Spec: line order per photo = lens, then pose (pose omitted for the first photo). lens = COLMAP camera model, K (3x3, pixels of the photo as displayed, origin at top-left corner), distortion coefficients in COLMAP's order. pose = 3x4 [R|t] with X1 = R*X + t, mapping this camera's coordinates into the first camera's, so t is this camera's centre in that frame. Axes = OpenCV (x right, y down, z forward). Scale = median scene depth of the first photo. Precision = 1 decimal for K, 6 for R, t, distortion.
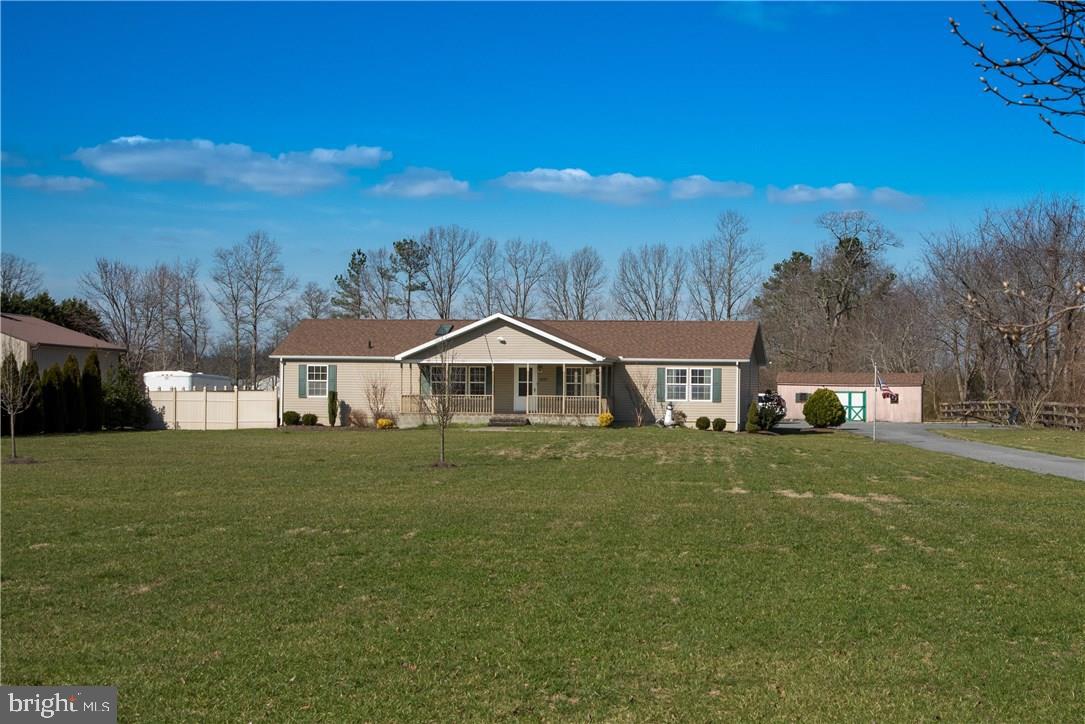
lens RADIAL K [[1304.5, 0, 542.5], [0, 1304.5, 362.0], [0, 0, 1]] dist [-0.005822, 0.752144]
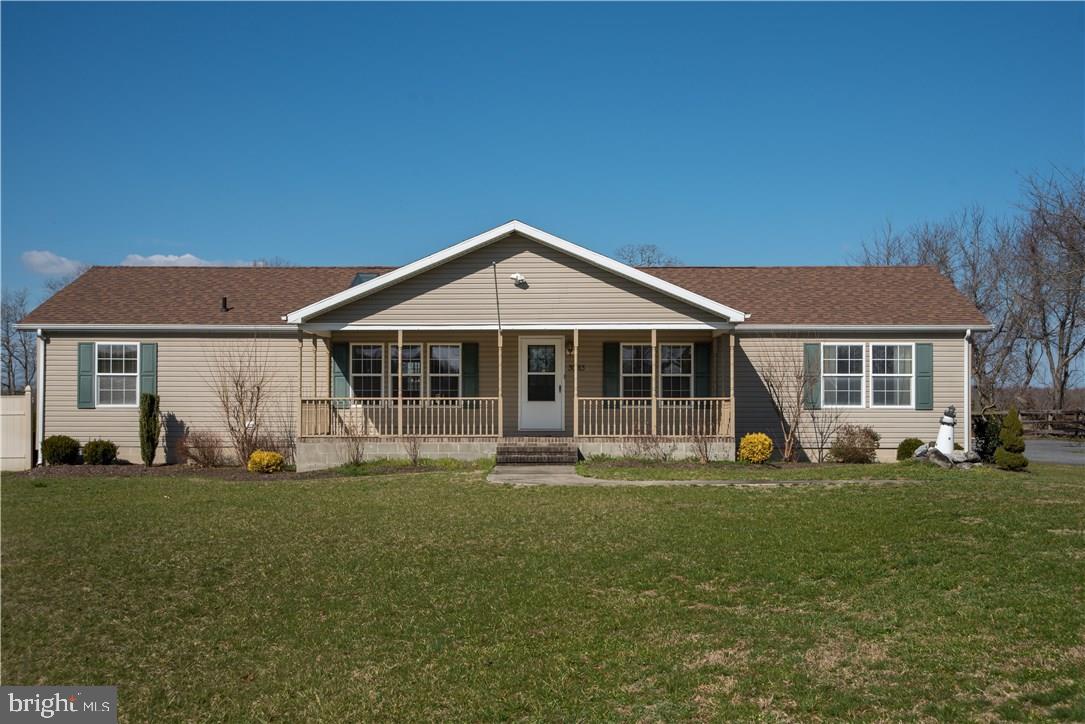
lens RADIAL K [[1304.5, 0, 542.5], [0, 1304.5, 362.0], [0, 0, 1]] dist [-0.005822, 0.752144]
pose [[0.992181, -0.003377, 0.124762, -0.077578], [0.004978, 0.999909, -0.012518, 0.017714], [-0.124708, 0.013041, 0.992108, 0.505500]]
